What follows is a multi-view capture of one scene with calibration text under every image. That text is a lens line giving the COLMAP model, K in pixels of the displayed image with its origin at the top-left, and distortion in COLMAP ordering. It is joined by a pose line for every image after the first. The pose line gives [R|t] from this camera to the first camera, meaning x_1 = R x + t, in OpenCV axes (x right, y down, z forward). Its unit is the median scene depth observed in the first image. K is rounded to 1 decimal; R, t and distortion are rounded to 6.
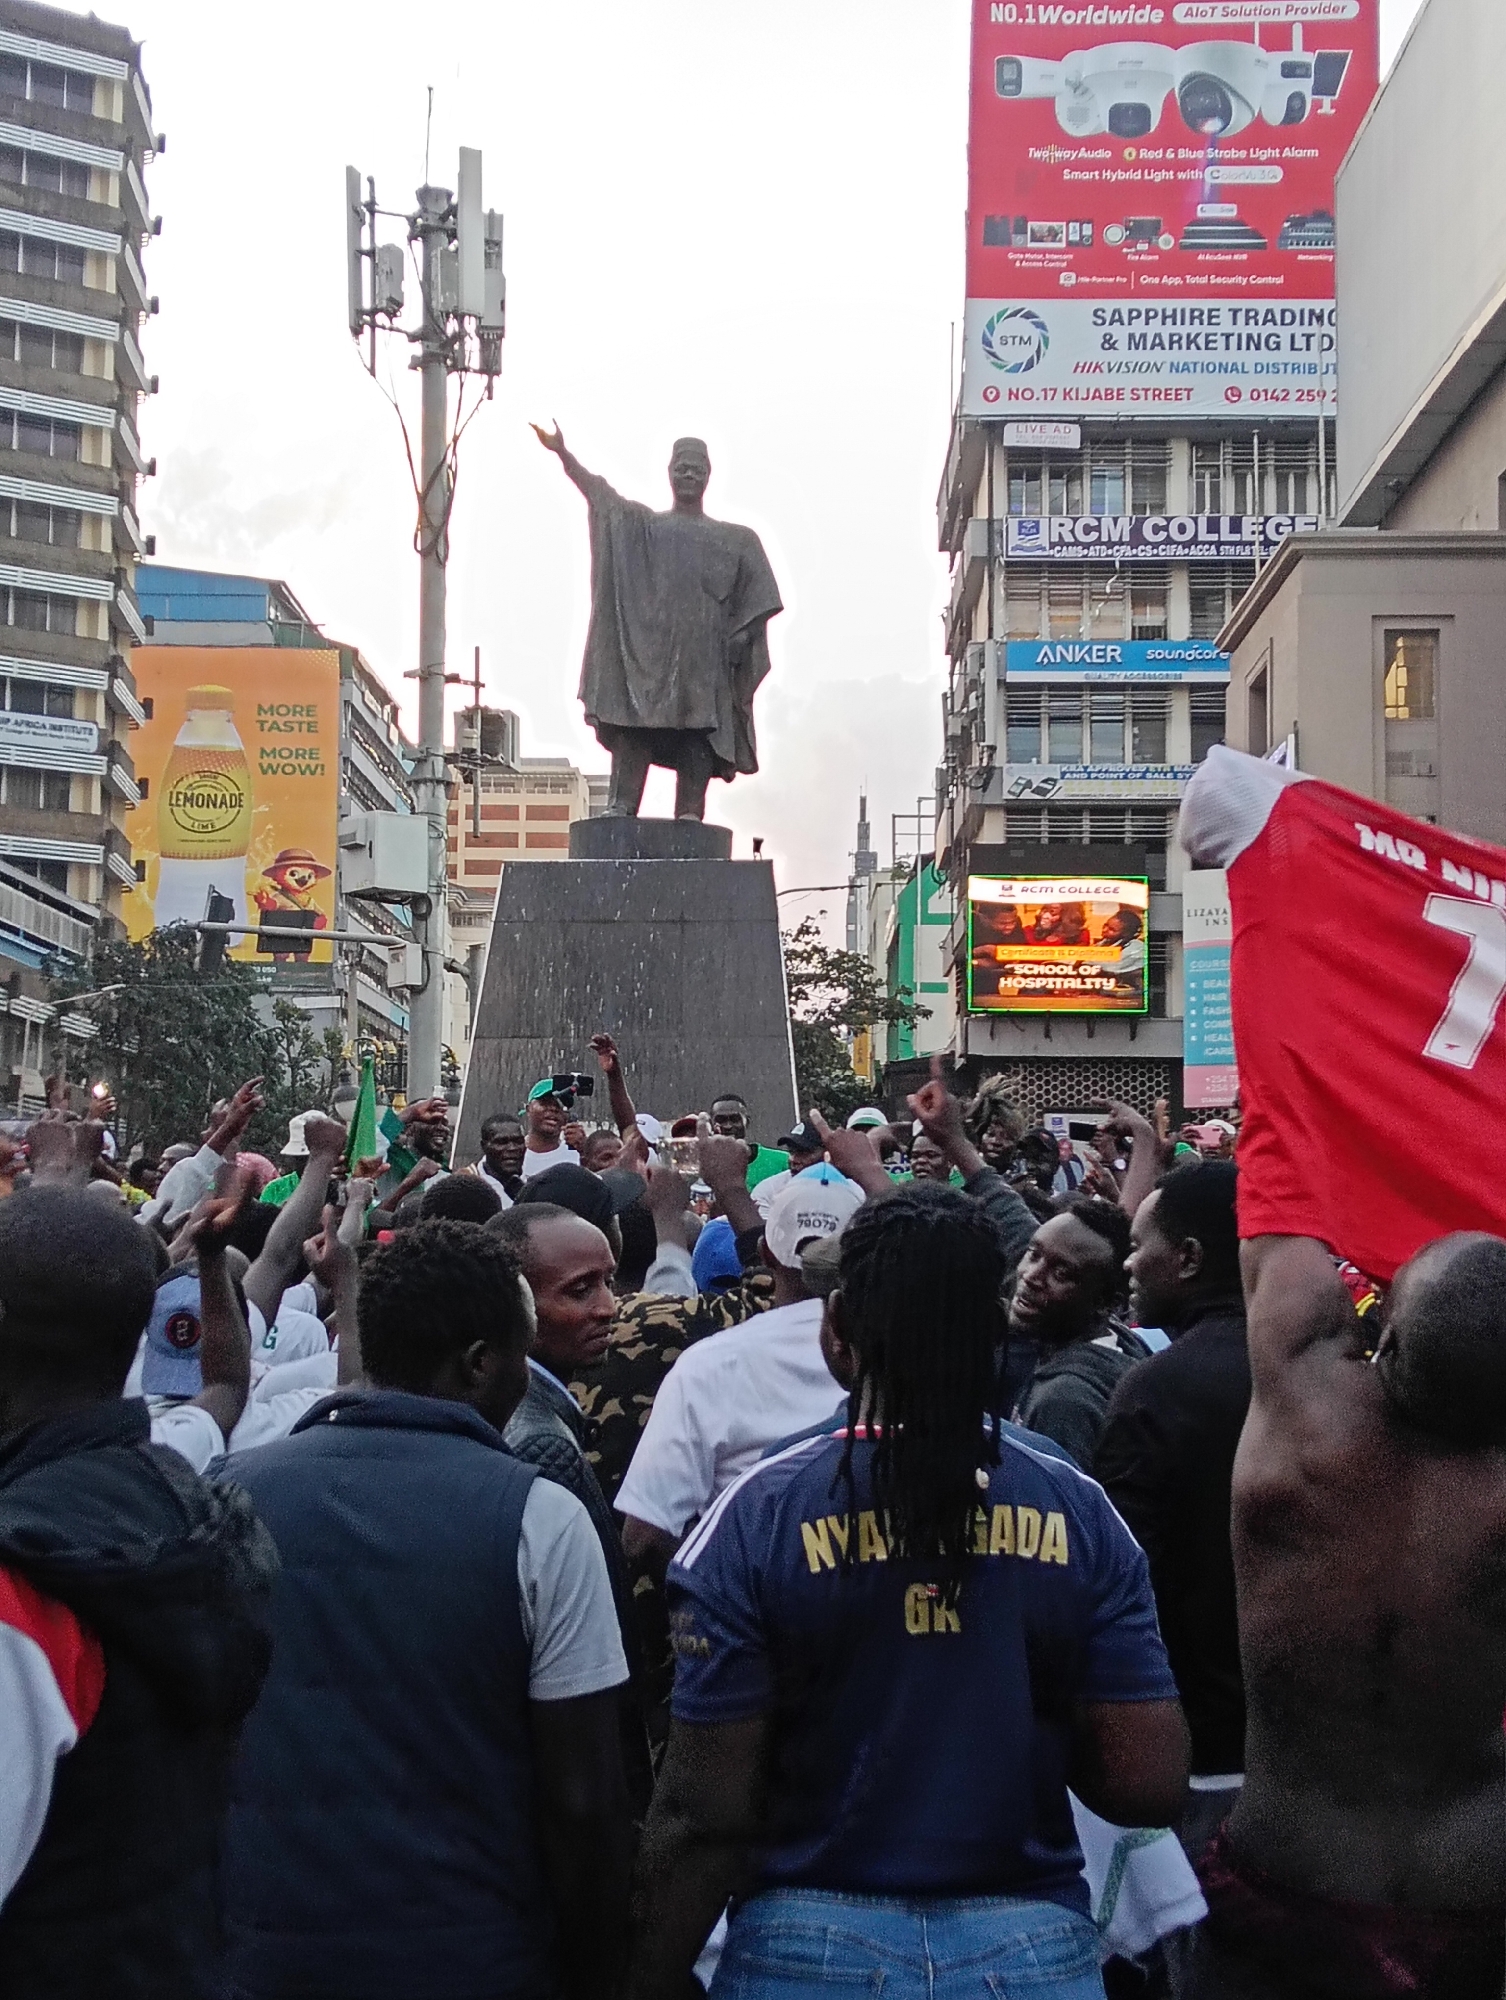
lens RADIAL K [[2675.0, 0, 753.0], [0, 2675.0, 1000.0], [0, 0, 1]] dist [0.200231, -0.586272]
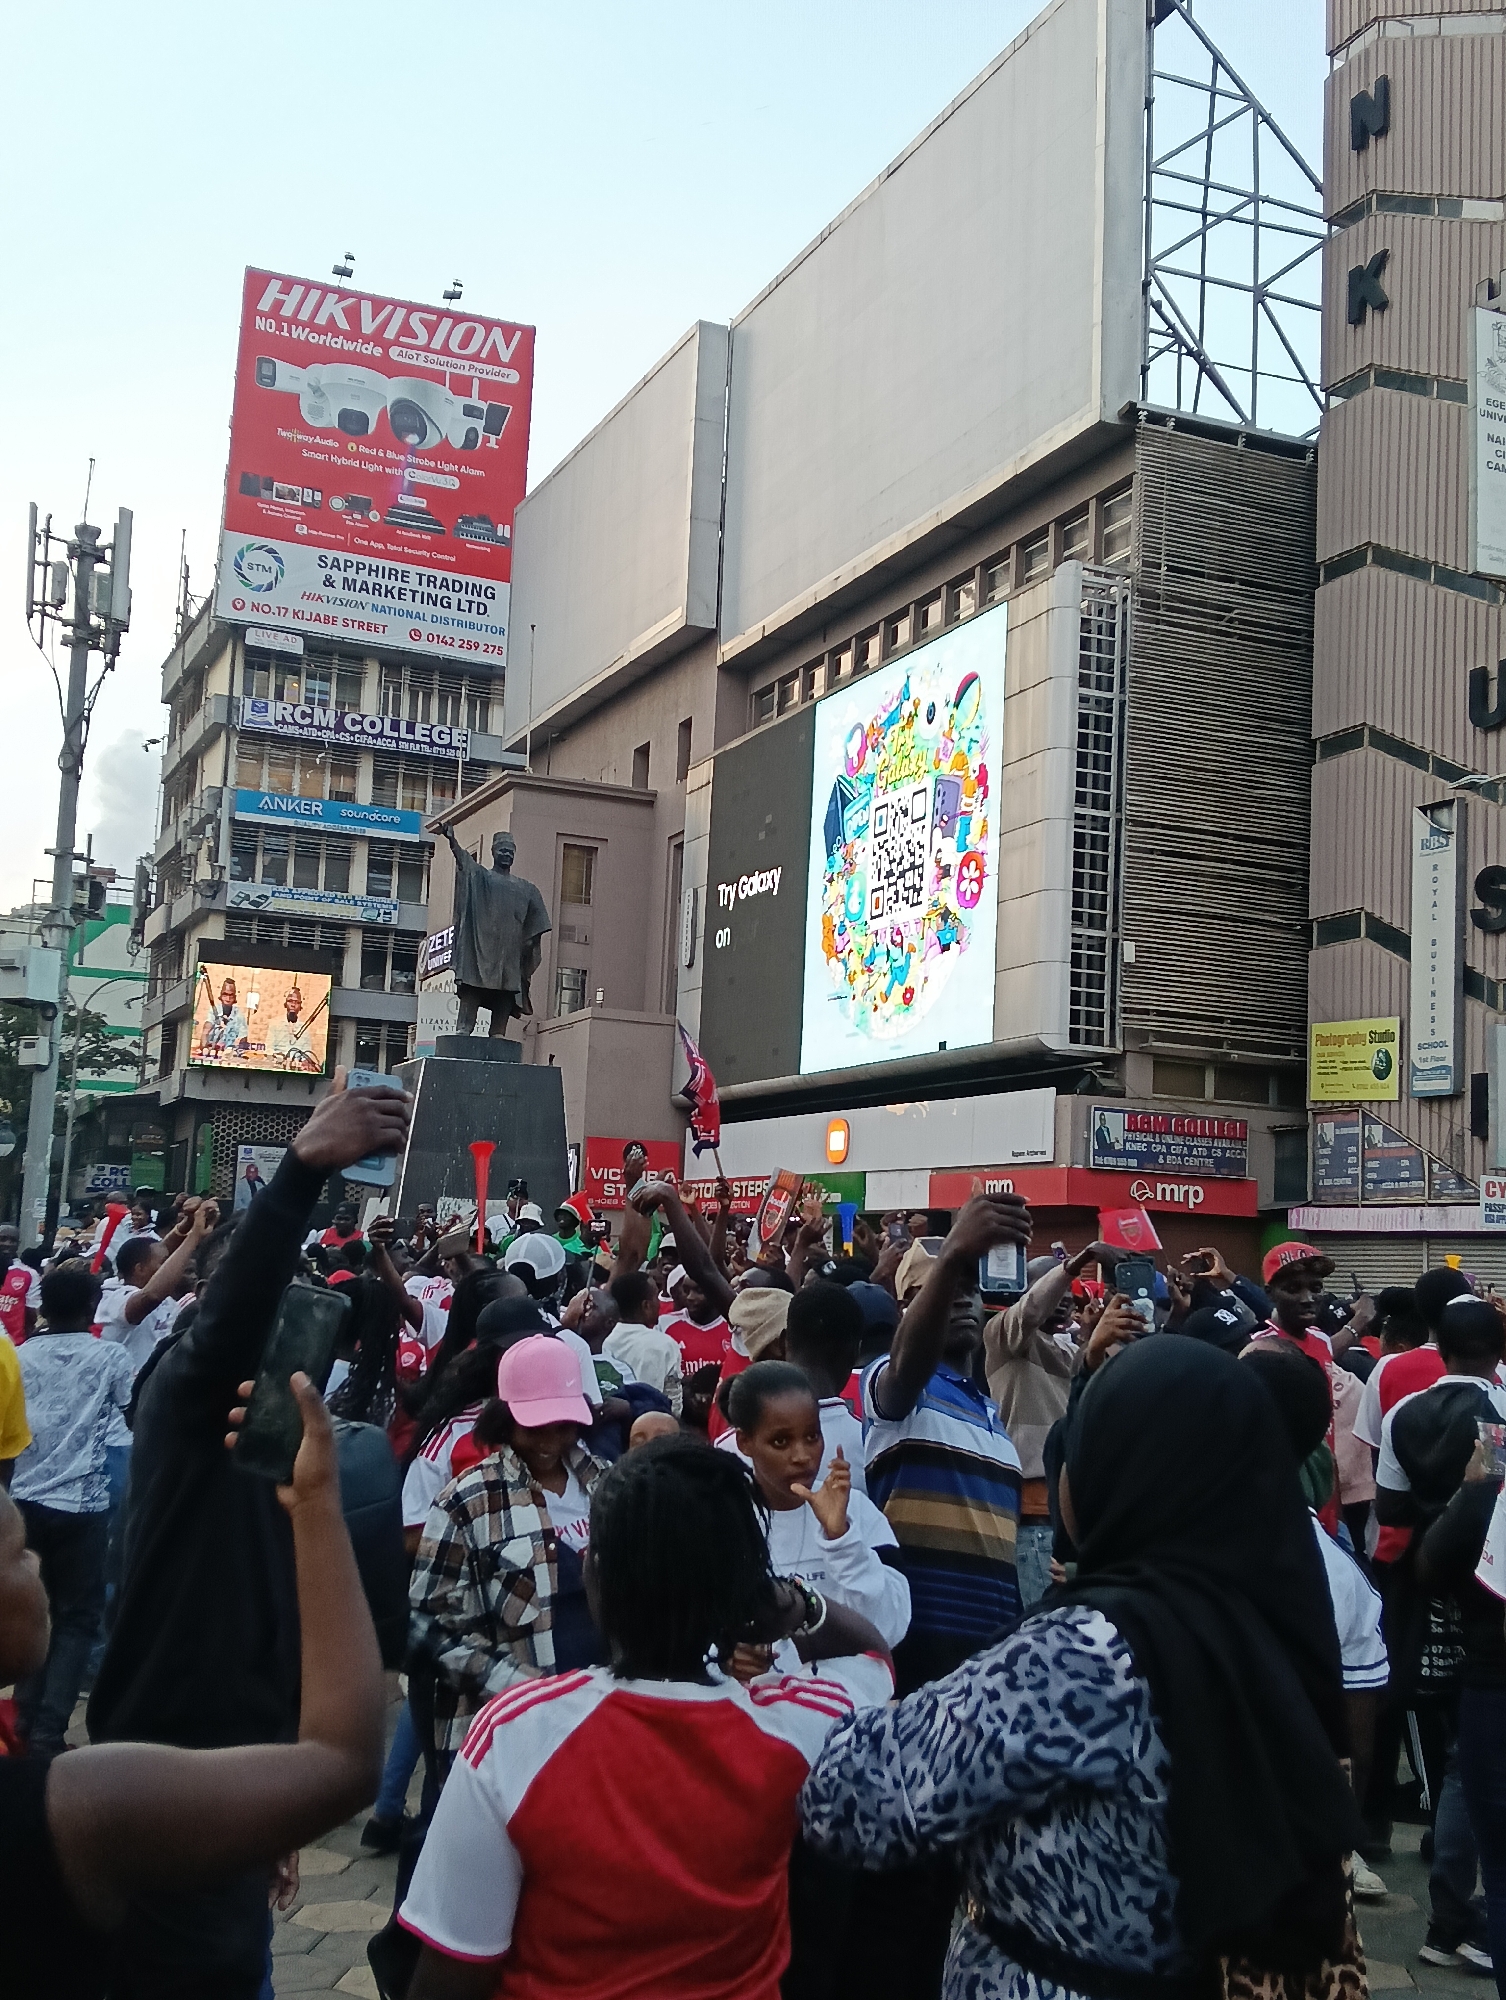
lens RADIAL K [[2222.9, 0, 742.8], [0, 2222.9, 993.6], [0, 0, 1]] dist [0.155078, -0.423937]
pose [[0.912557, 0.085787, 0.399851, -0.111811], [-0.077853, 0.996312, -0.036076, -0.011754], [-0.401471, 0.001792, 0.915870, -0.116997]]
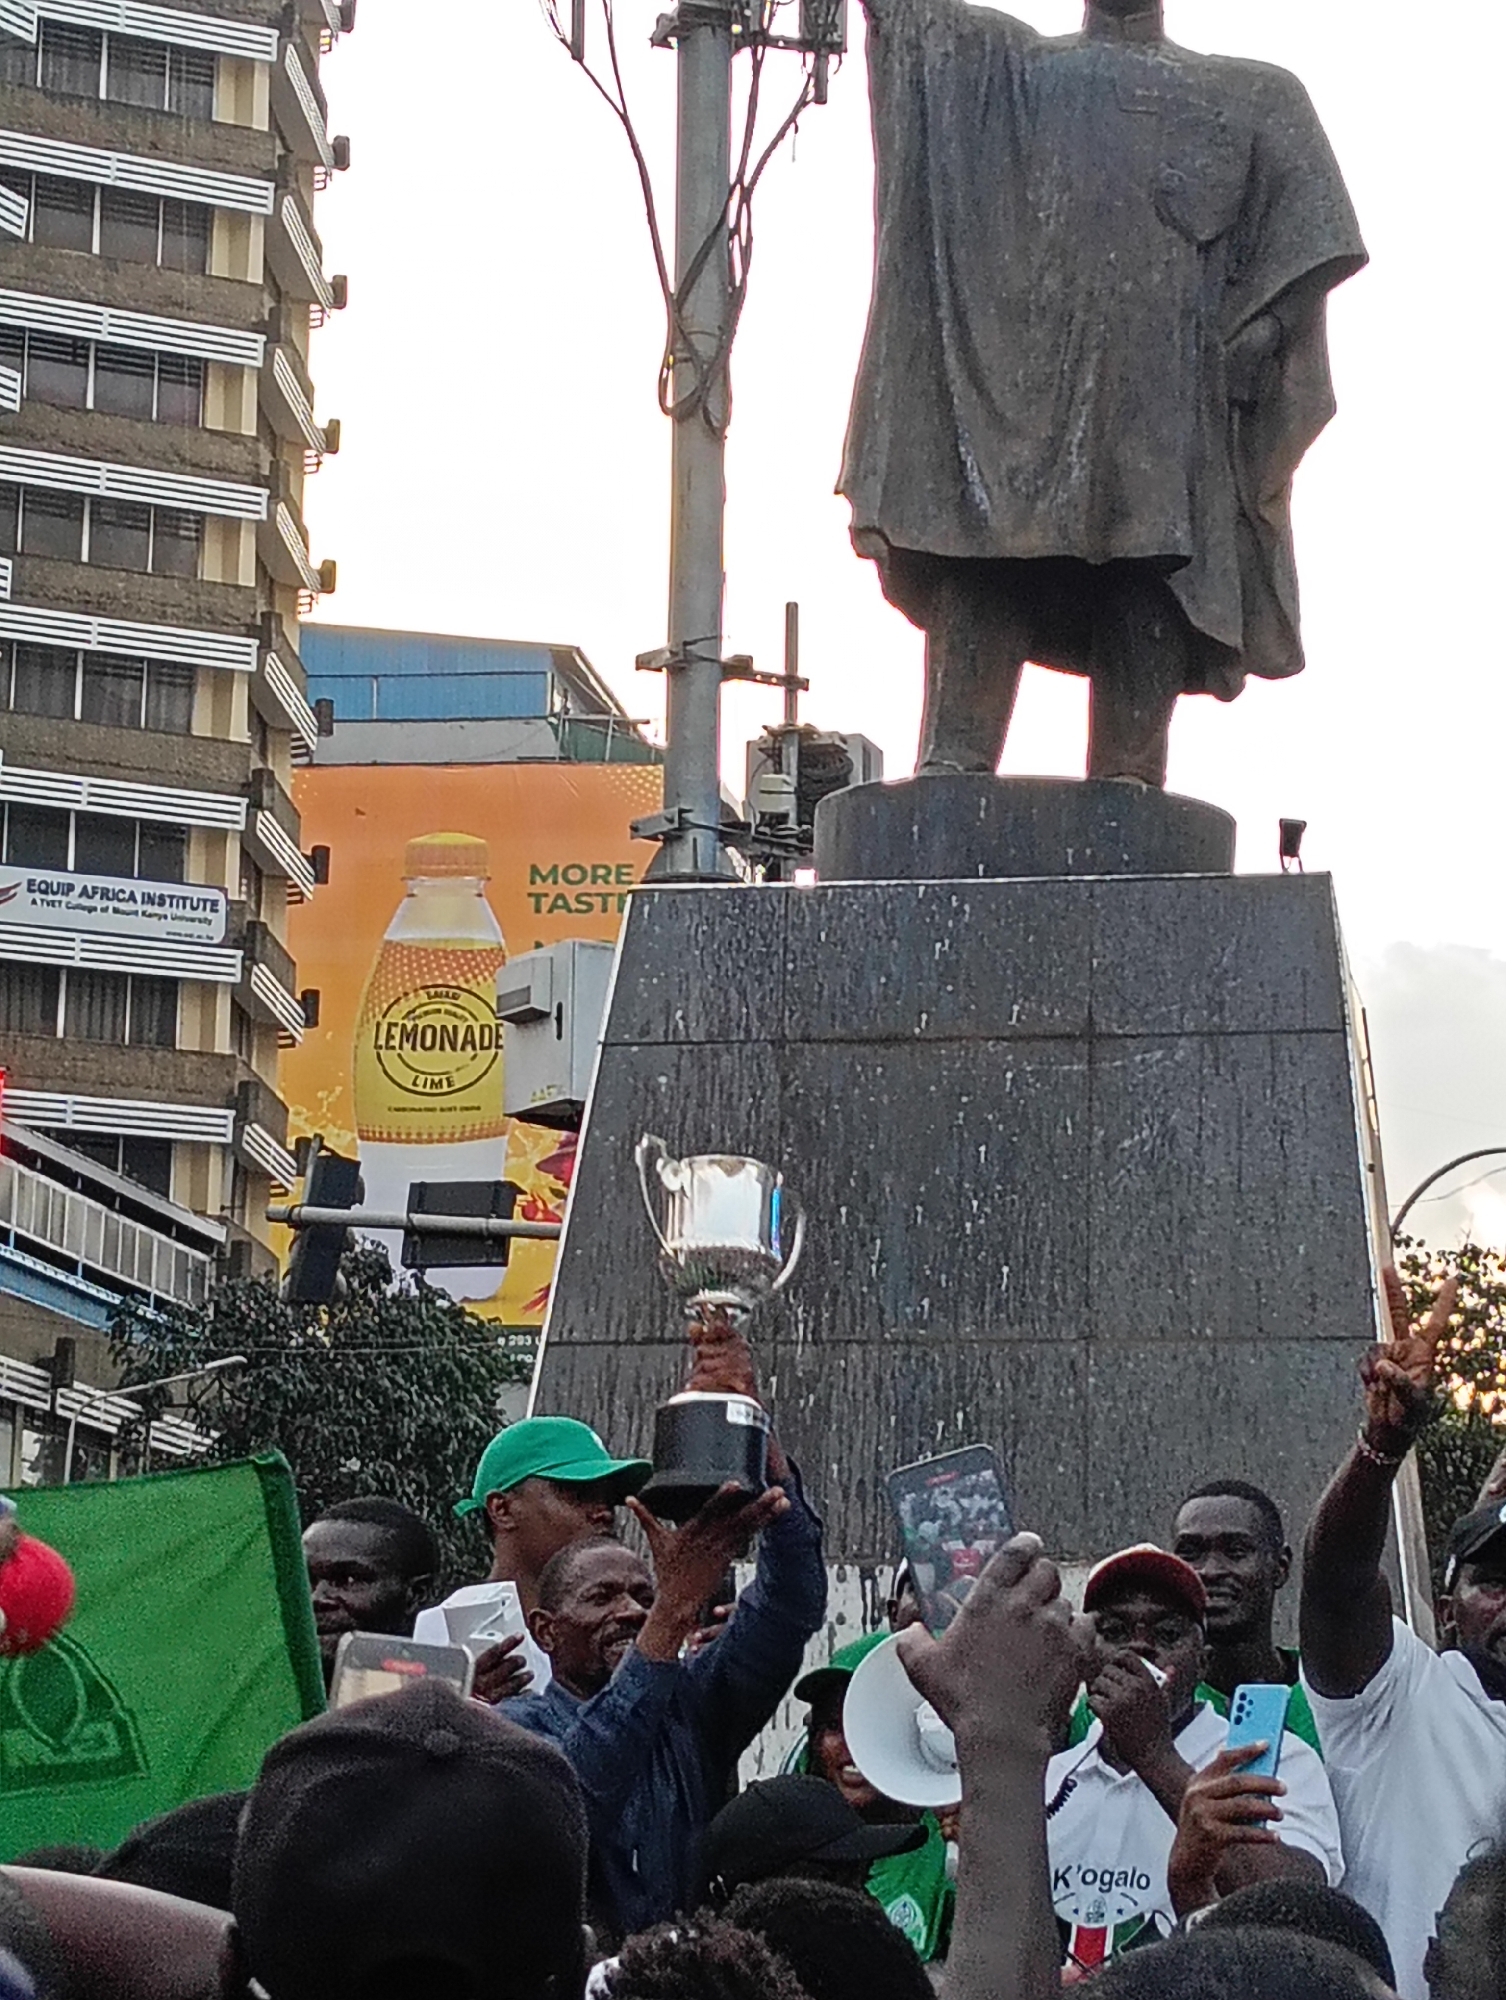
lens RADIAL K [[4782.2, 0, 752.9], [0, 4782.2, 1052.9], [0, 0, 1]] dist [0.089308, 0.472230]
pose [[0.989687, -0.013582, -0.142598, 0.004857], [0.003042, 0.997263, -0.073876, 0.004865], [0.143211, 0.072681, 0.987020, 0.069023]]
